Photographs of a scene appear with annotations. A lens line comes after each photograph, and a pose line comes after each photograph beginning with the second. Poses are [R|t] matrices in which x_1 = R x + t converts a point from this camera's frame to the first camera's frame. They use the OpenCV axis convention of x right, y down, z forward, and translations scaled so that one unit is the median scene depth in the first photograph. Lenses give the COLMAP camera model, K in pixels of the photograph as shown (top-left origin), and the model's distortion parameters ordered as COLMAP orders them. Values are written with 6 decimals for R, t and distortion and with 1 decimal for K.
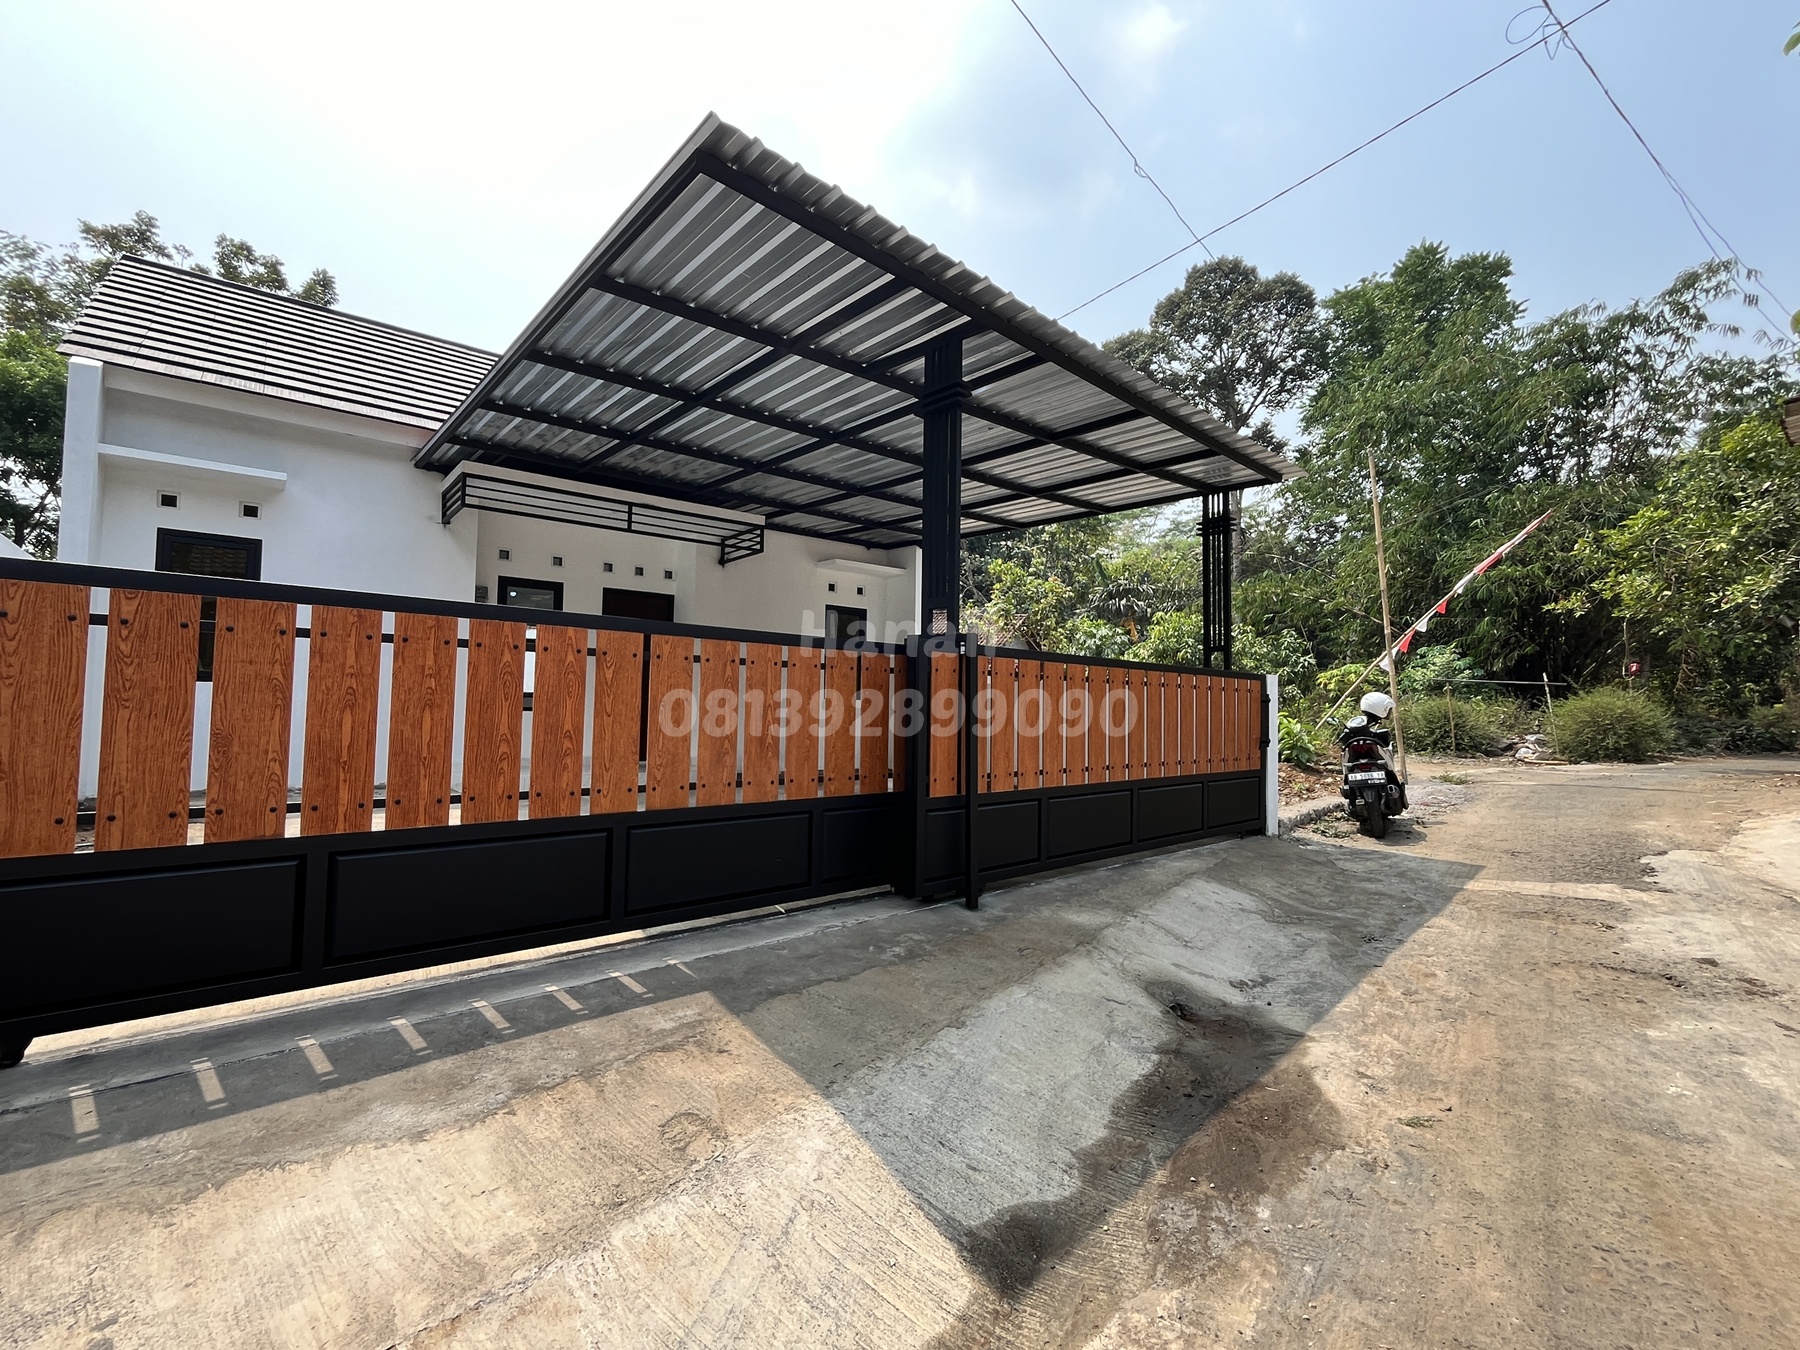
lens RADIAL K [[817.7, 0, 891.8], [0, 817.7, 673.9], [0, 0, 1]] dist [-0.003258, 0.000250]
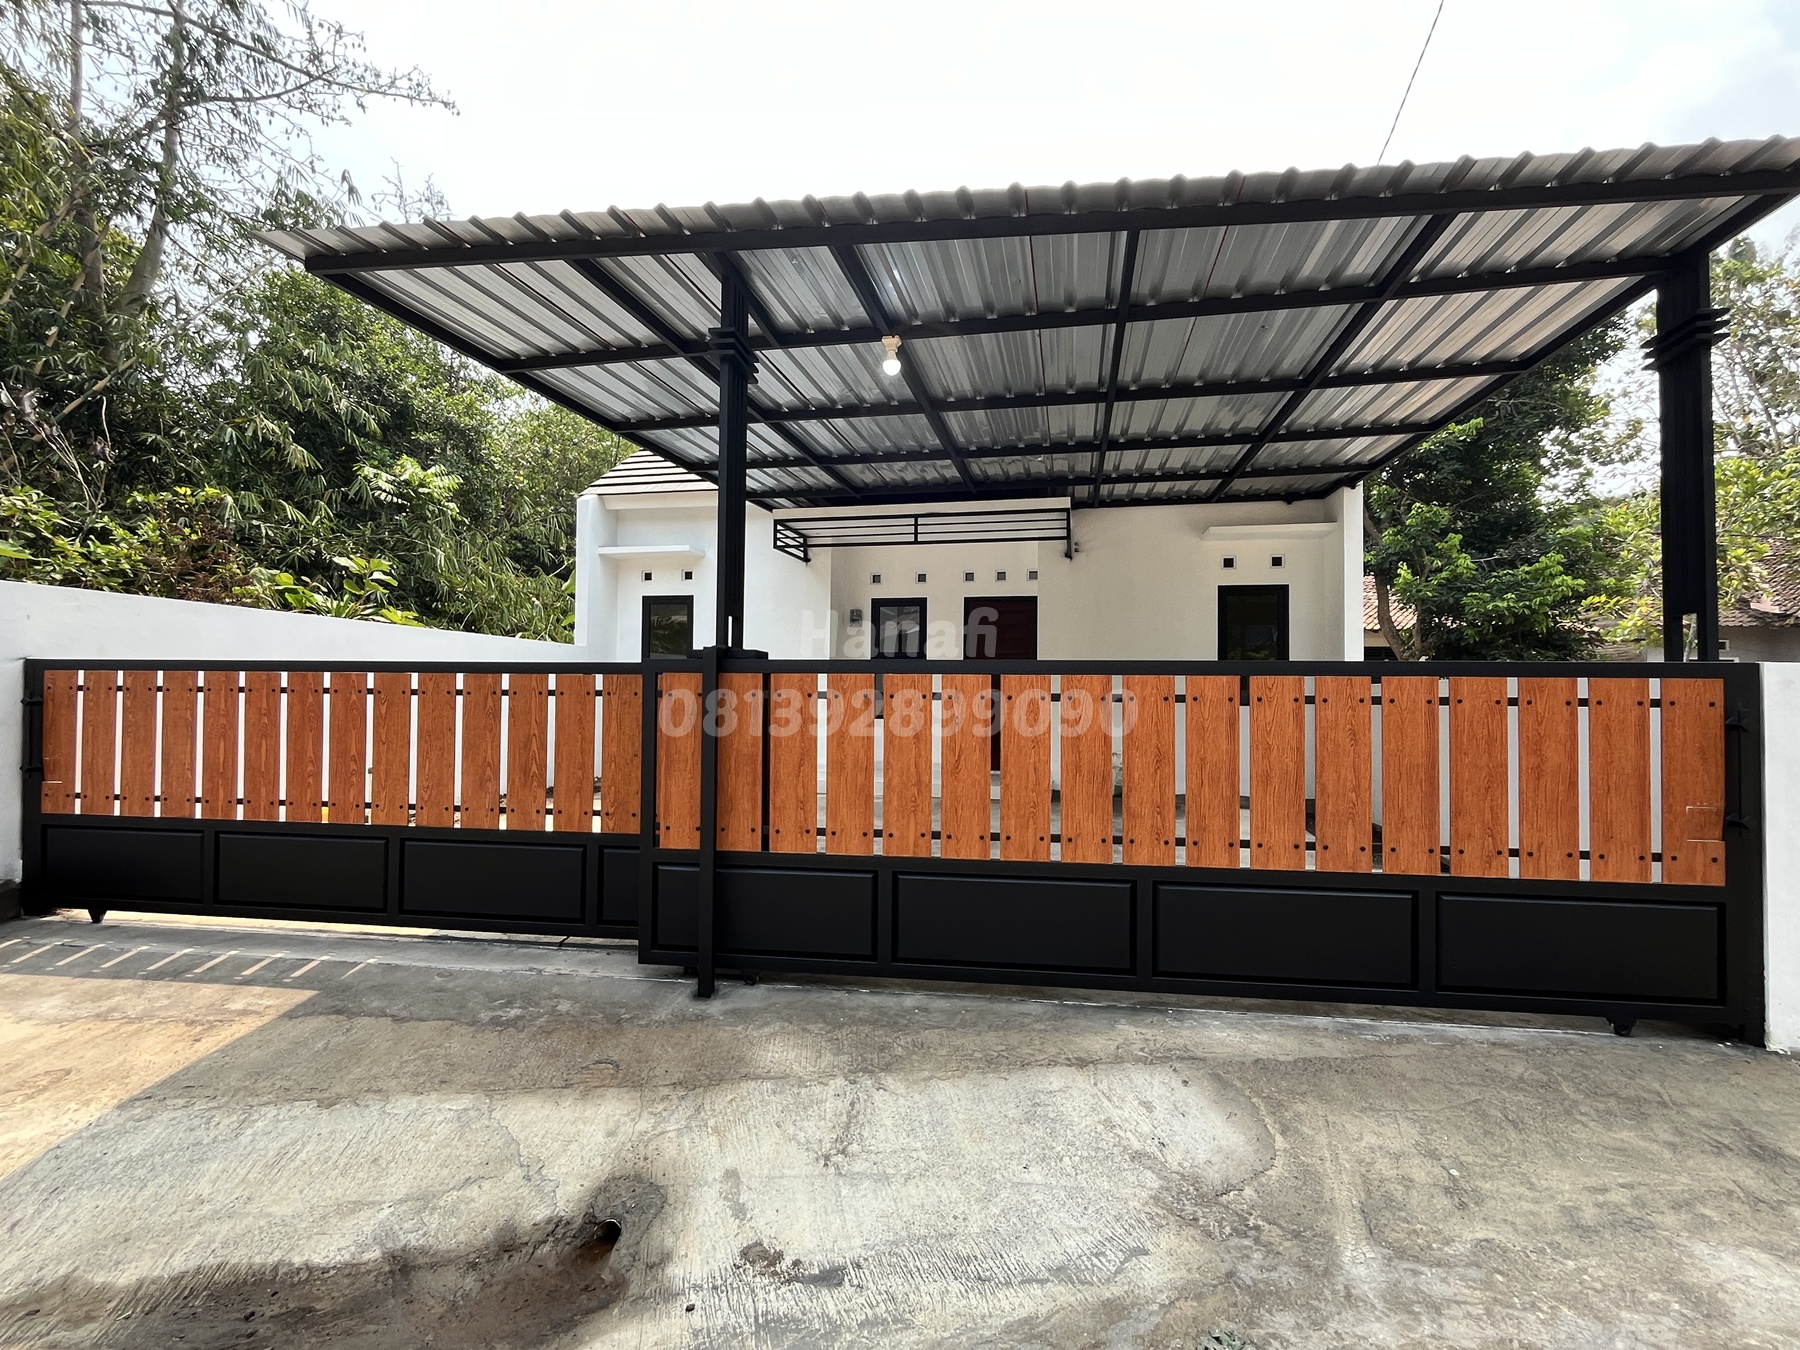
lens RADIAL K [[816.7, 0, 895.4], [0, 816.7, 673.2], [0, 0, 1]] dist [-0.003304, 0.000599]
pose [[0.628153, -0.031252, -0.777462, 0.966682], [0.036808, 0.999268, -0.010429, -0.011214], [0.777219, -0.022066, 0.628843, 0.755771]]
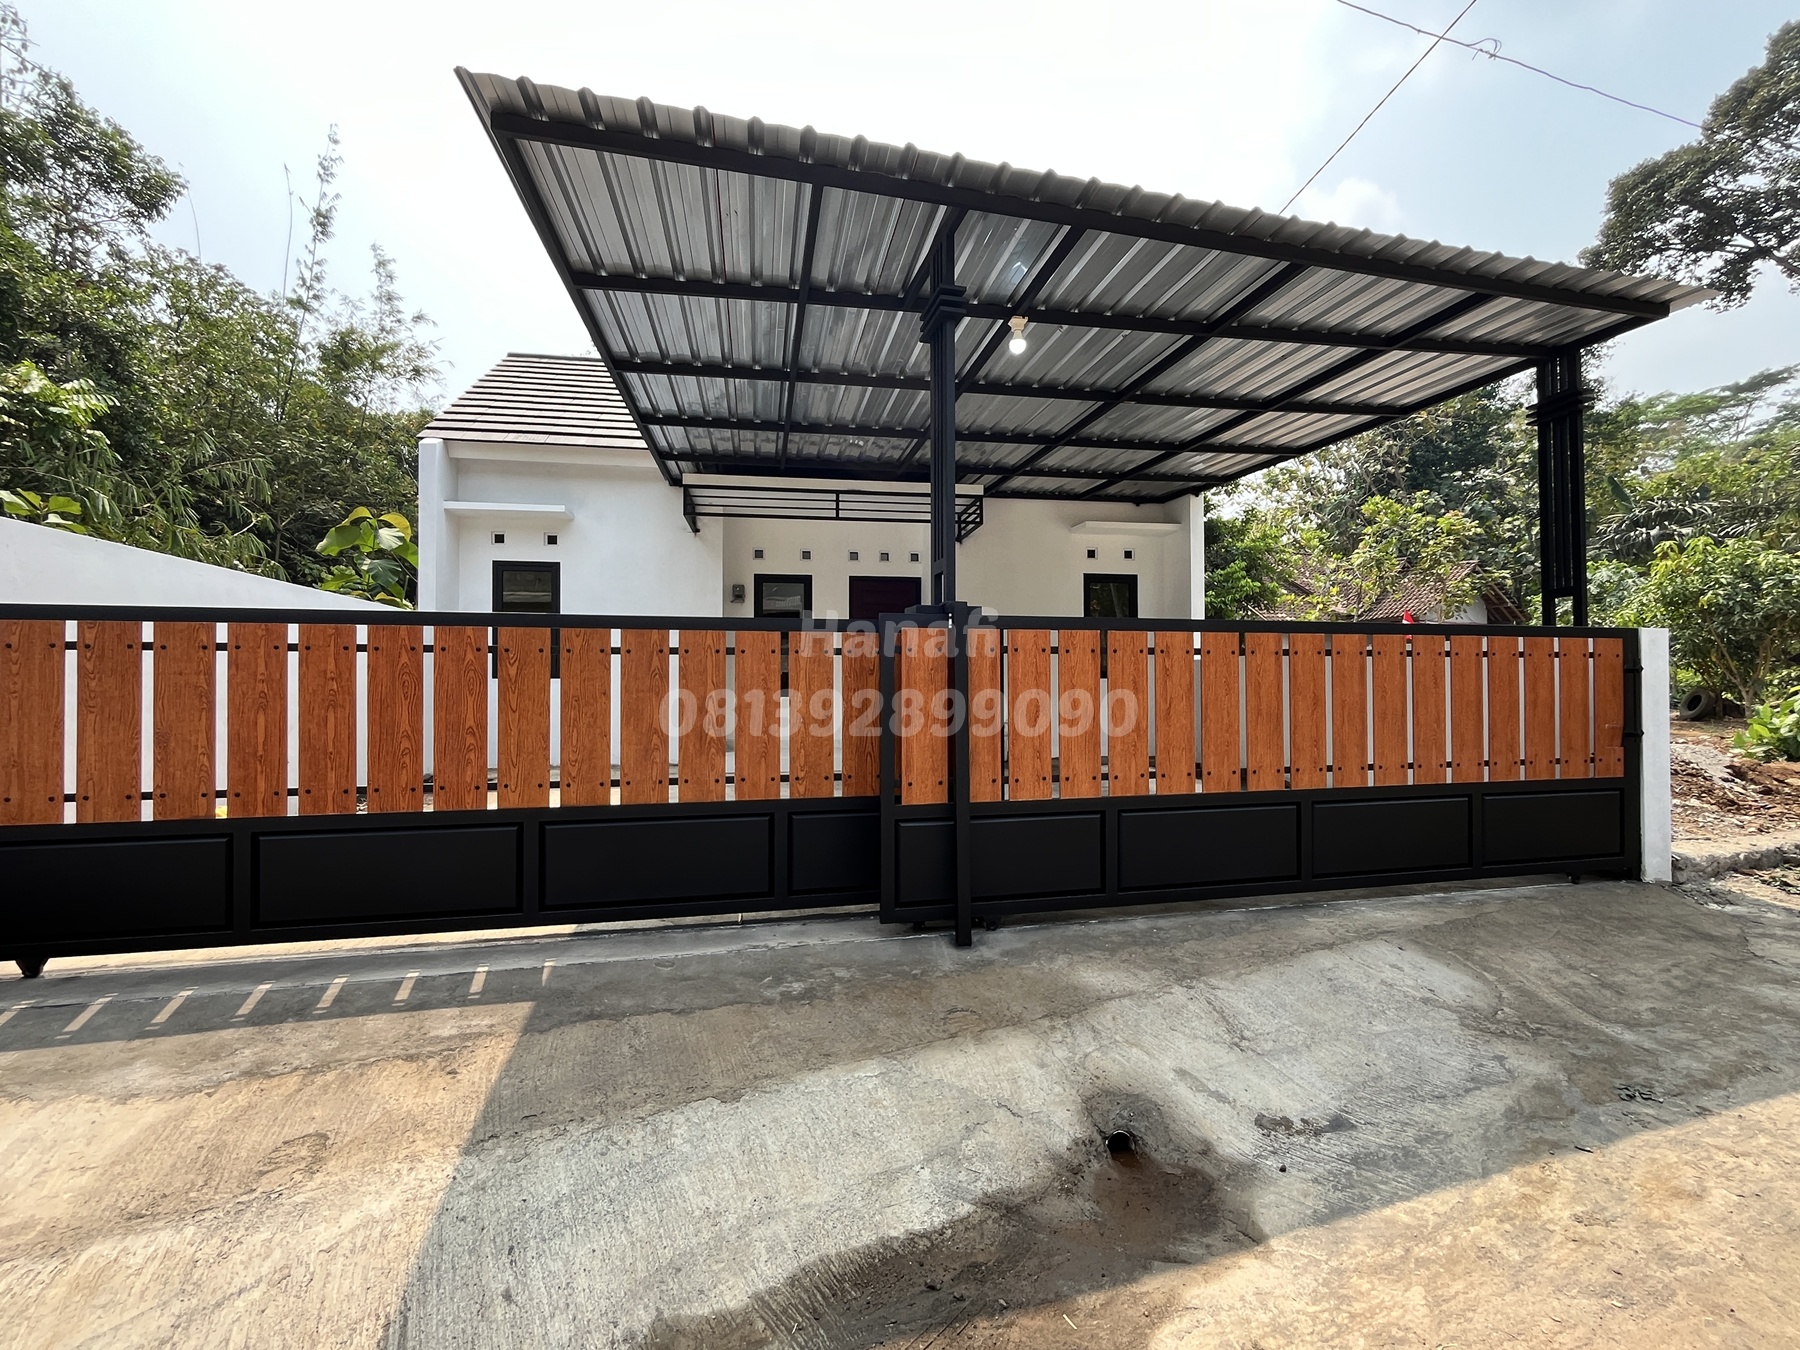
lens RADIAL K [[816.7, 0, 892.8], [0, 816.7, 674.3], [0, 0, 1]] dist [-0.003519, 0.000792]
pose [[0.870509, -0.025466, -0.491494, 0.507010], [0.039330, 0.999066, 0.017895, 0.004818], [0.490579, -0.034908, 0.870697, 0.320213]]
